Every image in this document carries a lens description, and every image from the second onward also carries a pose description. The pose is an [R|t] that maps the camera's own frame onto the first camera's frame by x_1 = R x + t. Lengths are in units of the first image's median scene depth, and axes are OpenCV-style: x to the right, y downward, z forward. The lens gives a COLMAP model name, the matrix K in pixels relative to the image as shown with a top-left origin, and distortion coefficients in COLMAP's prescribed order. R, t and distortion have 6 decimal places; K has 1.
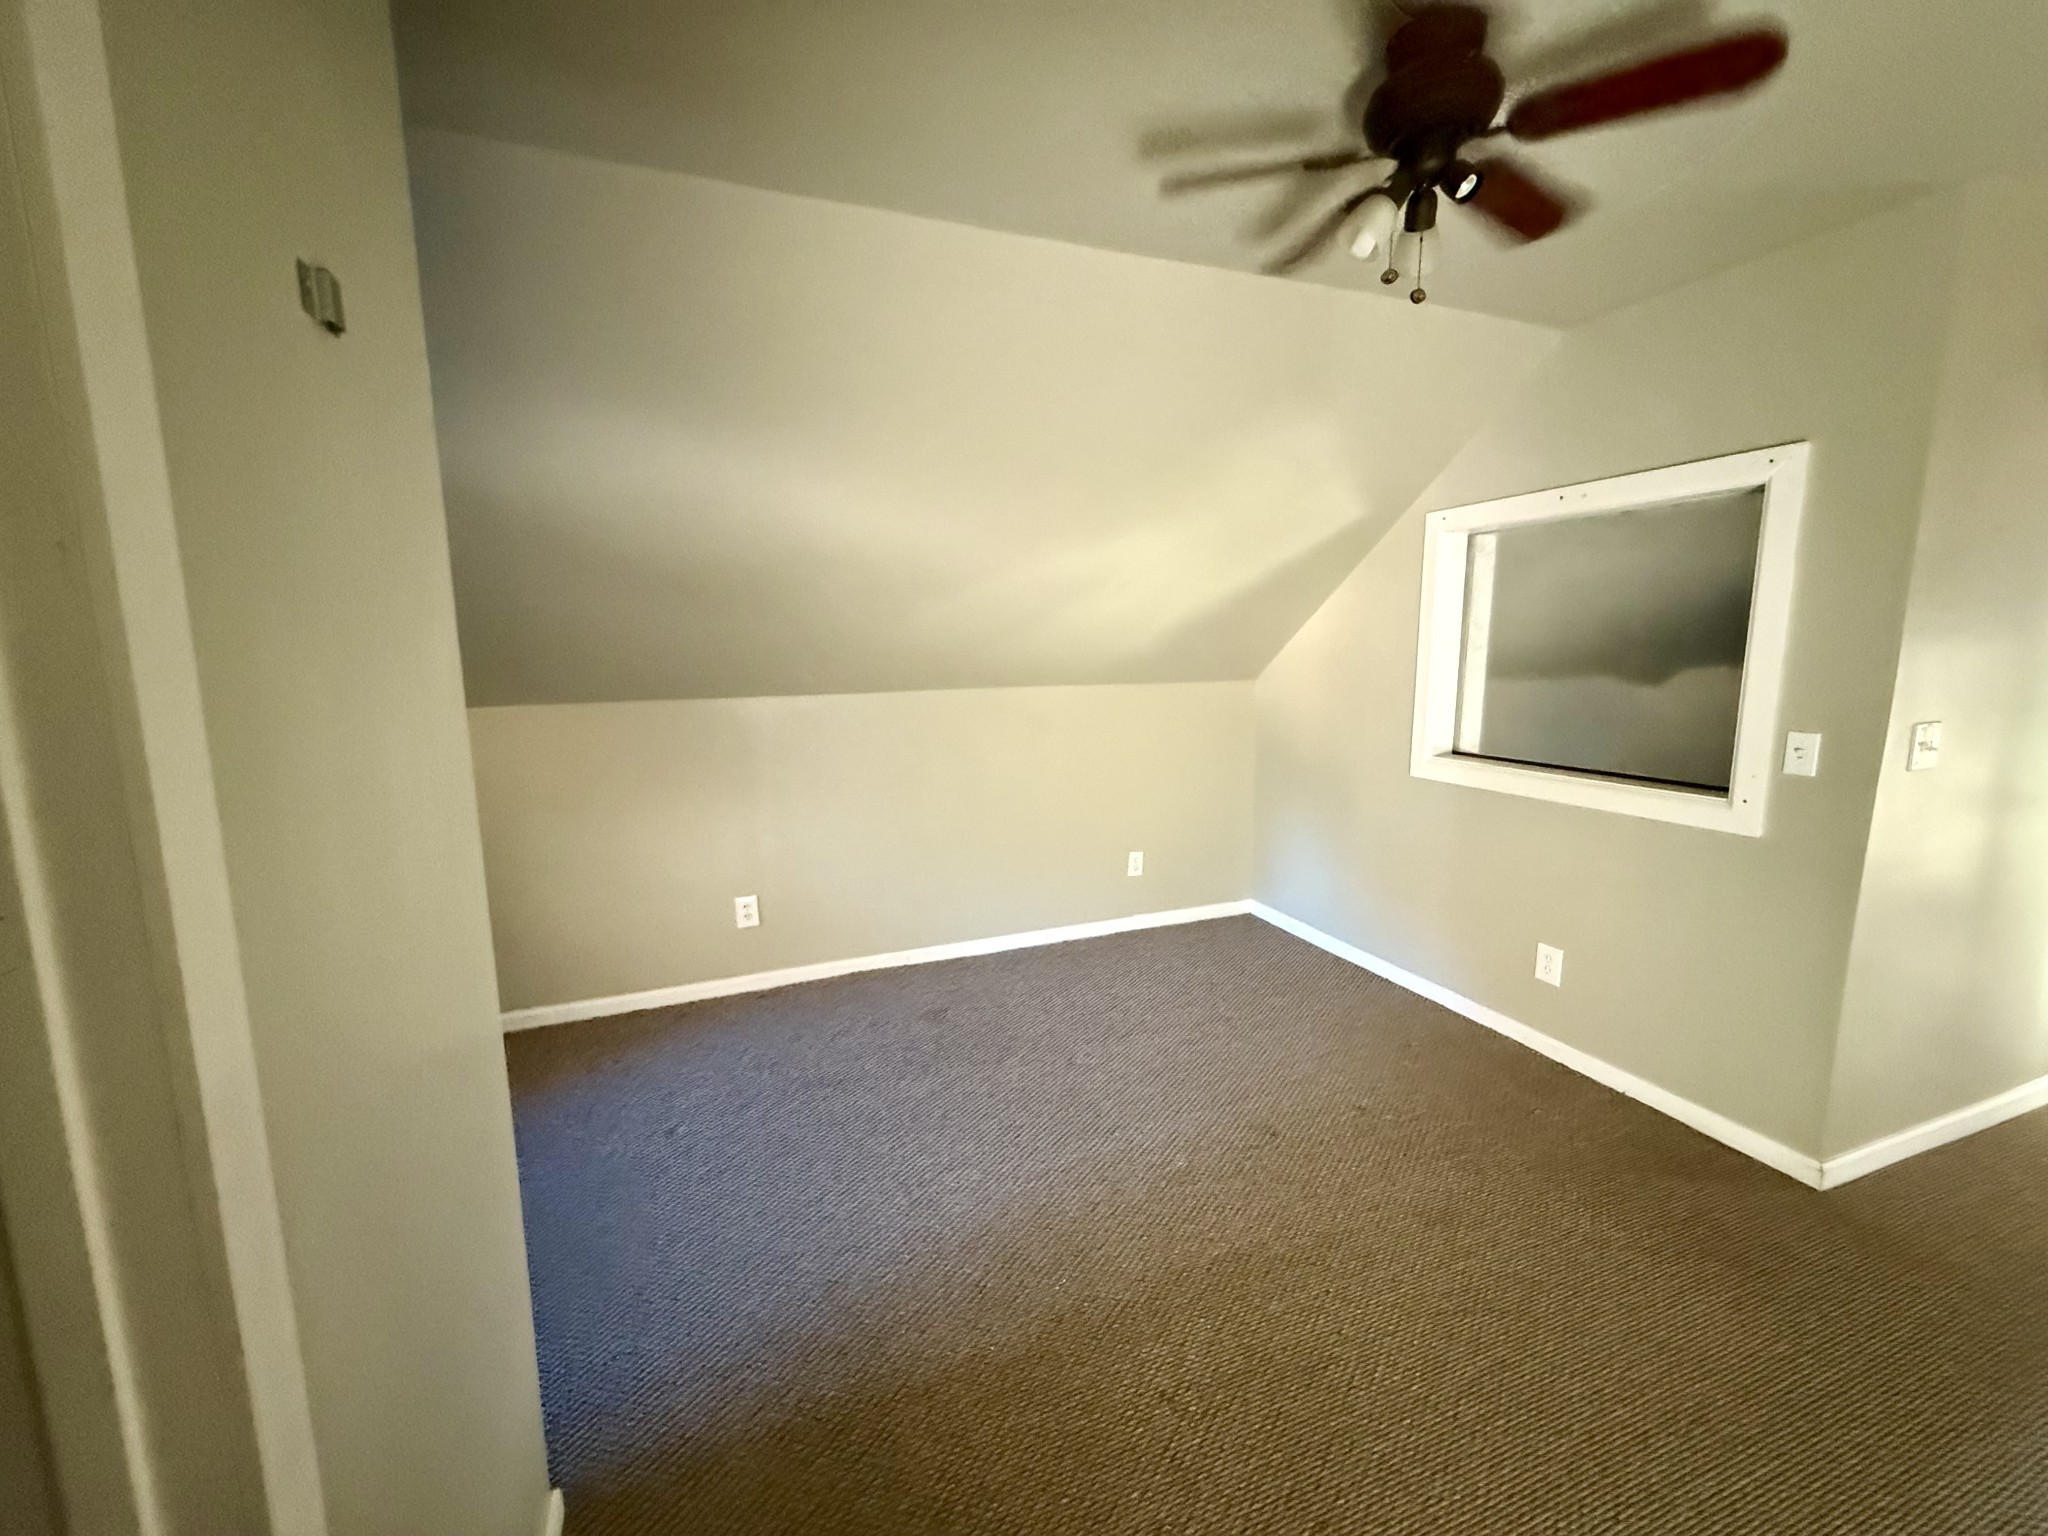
lens RADIAL K [[820.3, 0, 1019.9], [0, 820.3, 768.5], [0, 0, 1]] dist [0.001918, 0.000146]
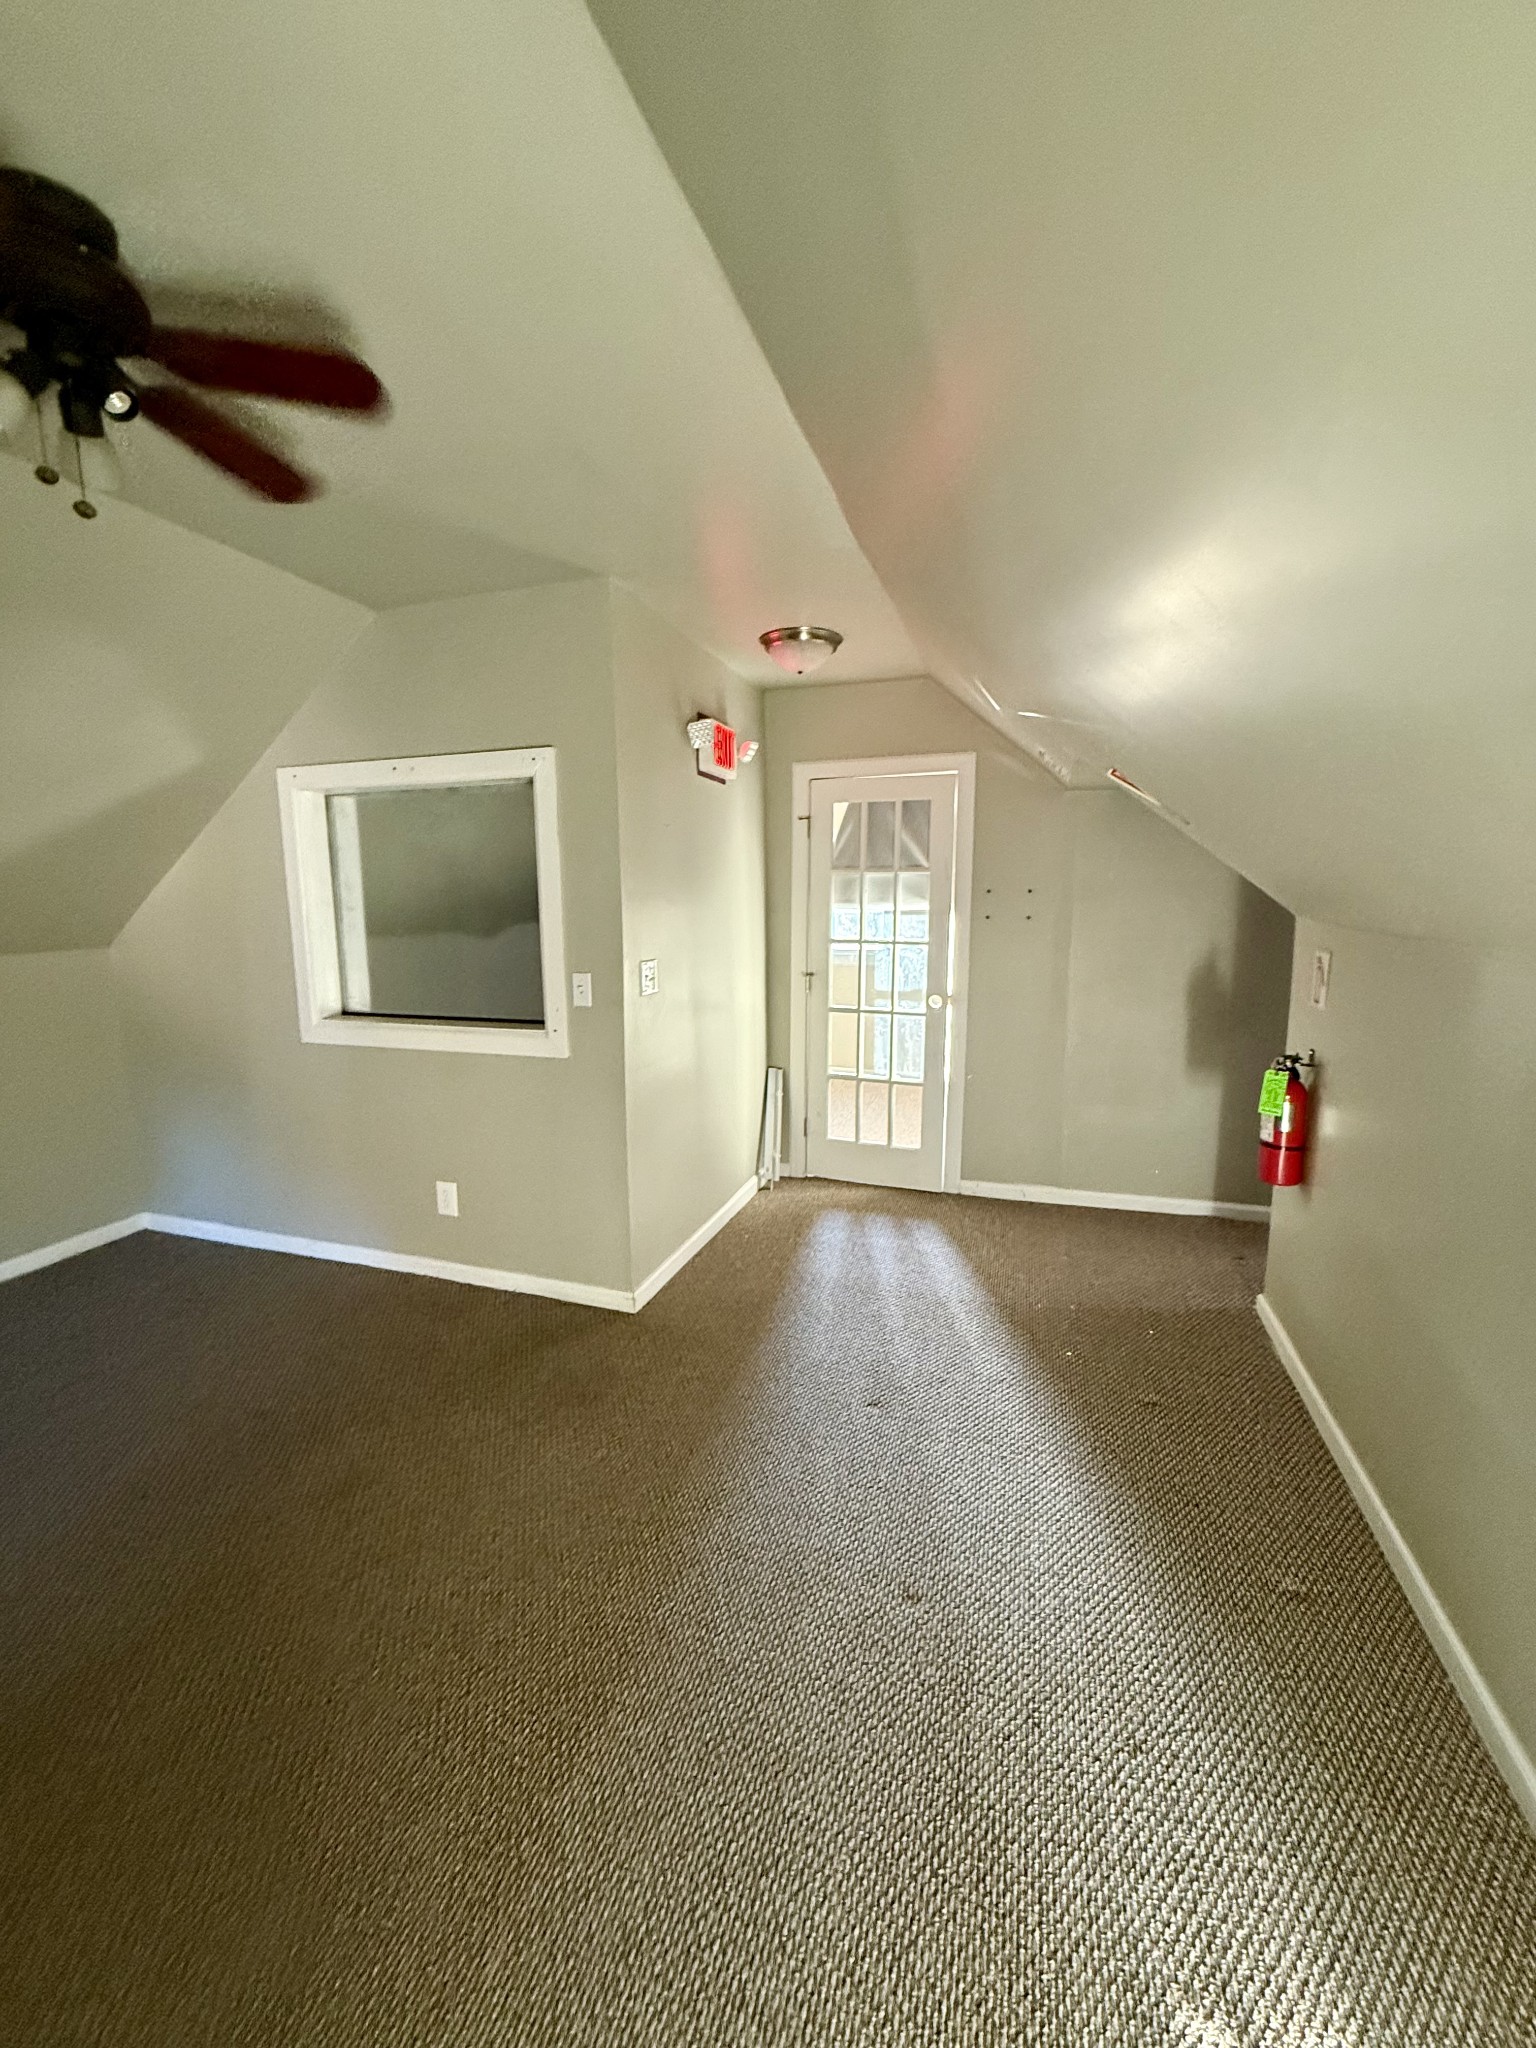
lens RADIAL K [[820.3, 0, 776.4], [0, 820.3, 1018.7], [0, 0, 1]] dist [0.001918, 0.000146]
pose [[0.637333, -0.106856, 0.763144, 0.122136], [0.115017, 0.992436, 0.042905, 0.005583], [-0.761957, 0.060430, 0.644802, -0.050317]]
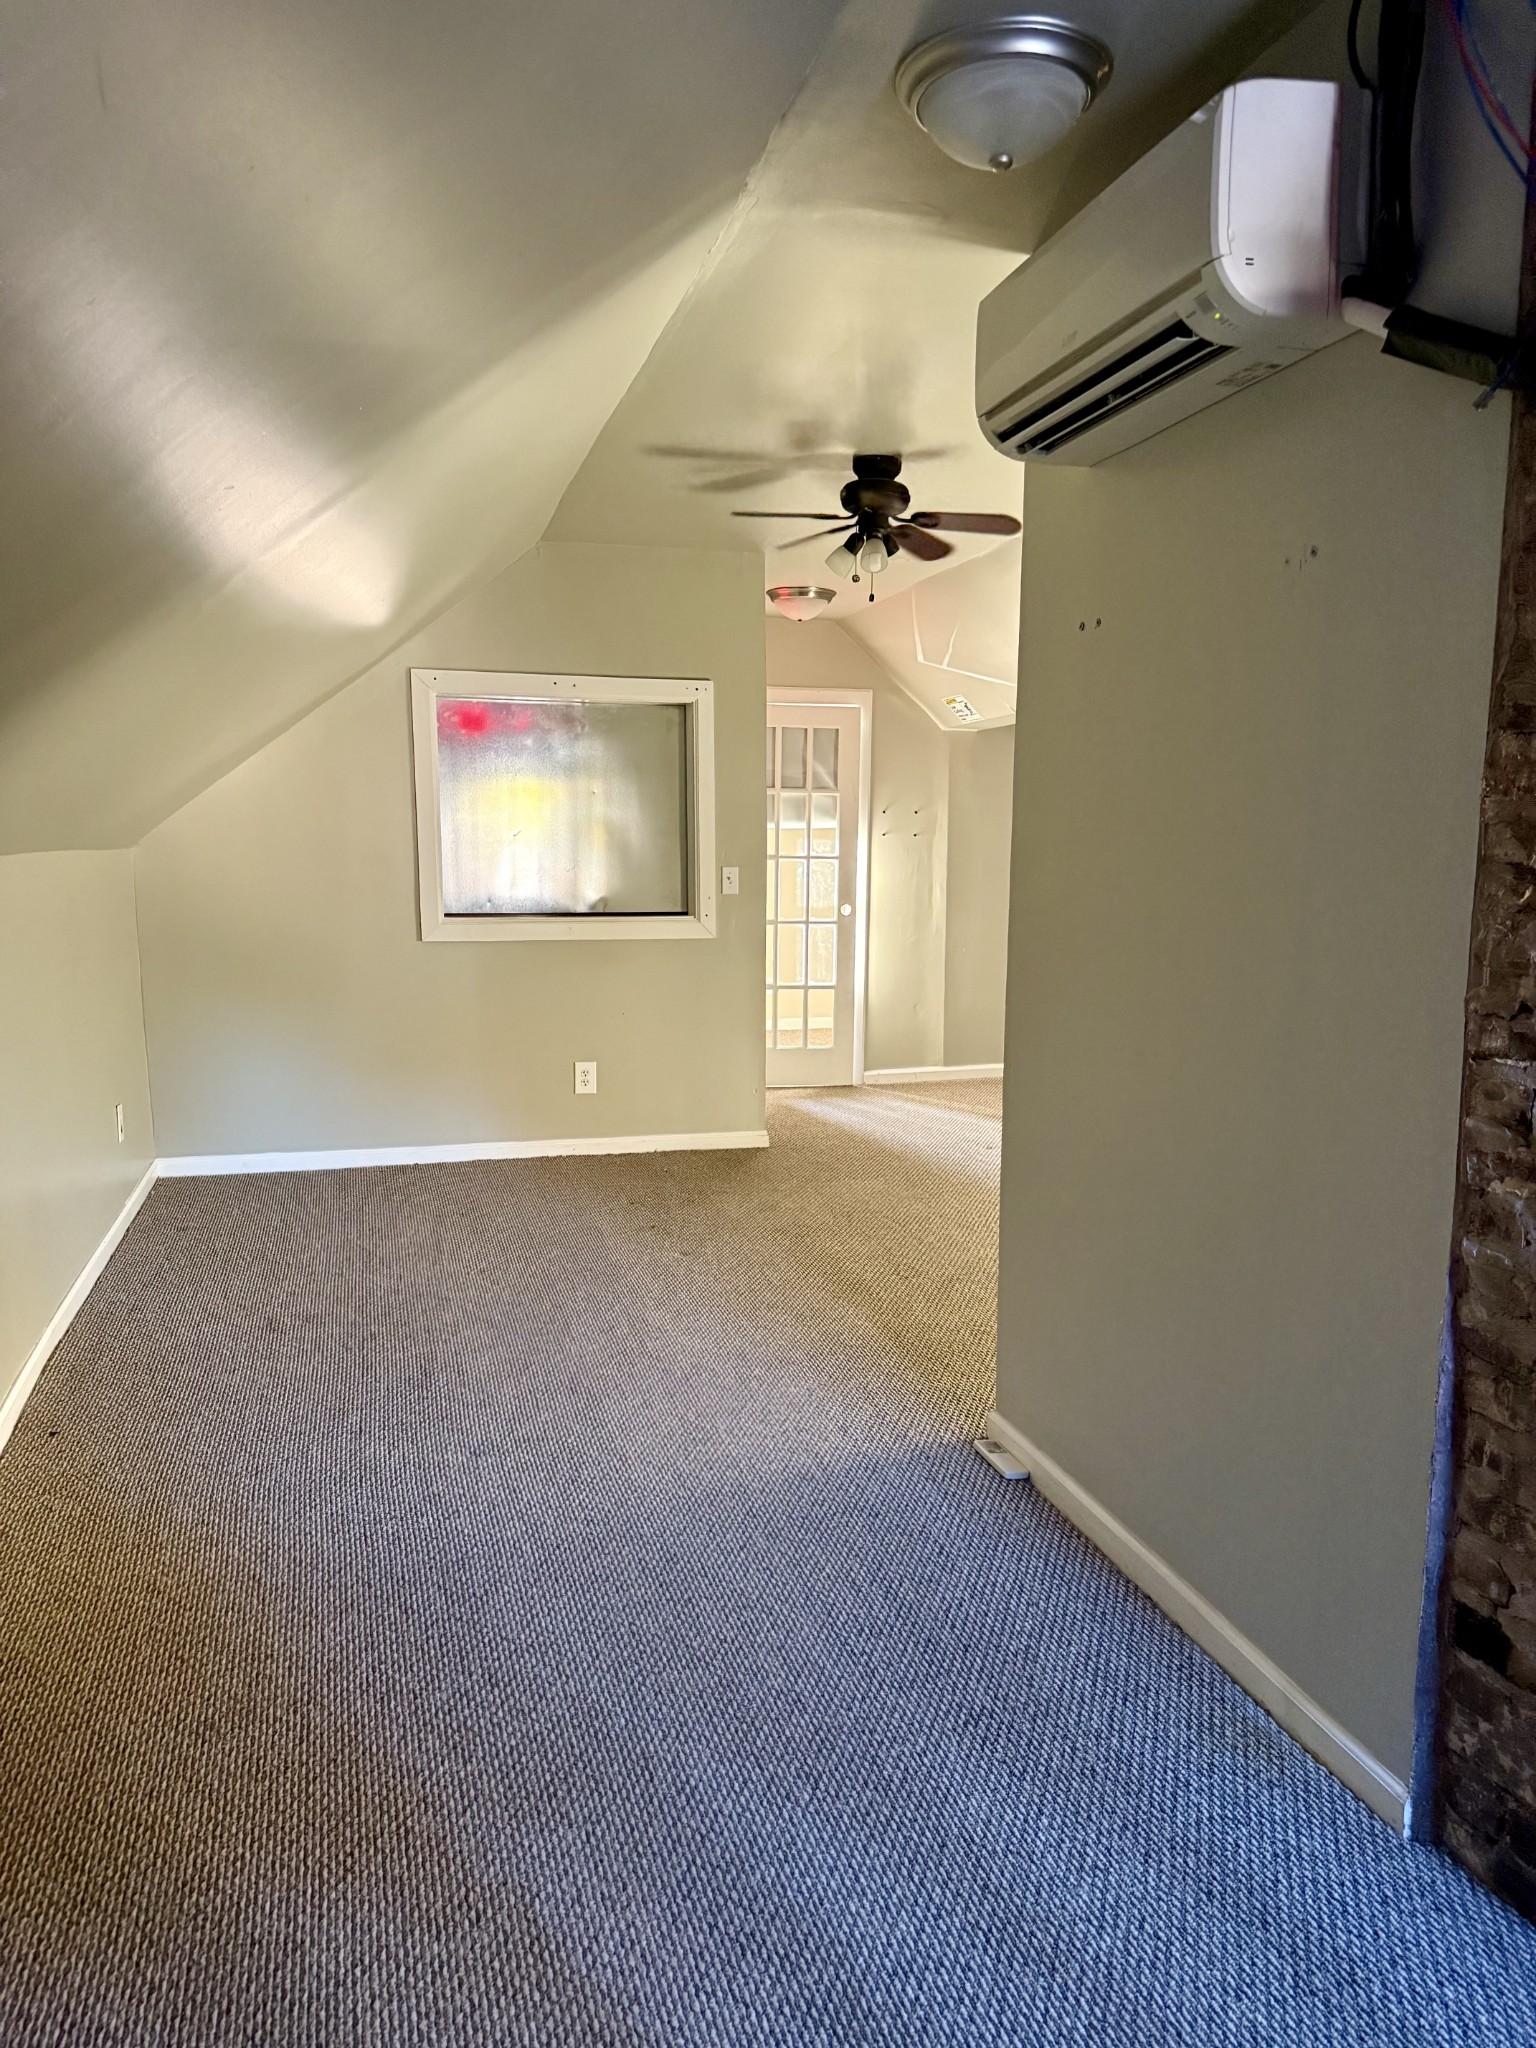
lens RADIAL K [[1428.3, 0, 763.4], [0, 1428.3, 1026.2], [0, 0, 1]] dist [0.029183, -0.010101]
pose [[0.107169, -0.111778, 0.987937, -1.384745], [0.138899, 0.985599, 0.096446, 0.001535], [-0.984491, 0.126887, 0.121152, 0.504945]]
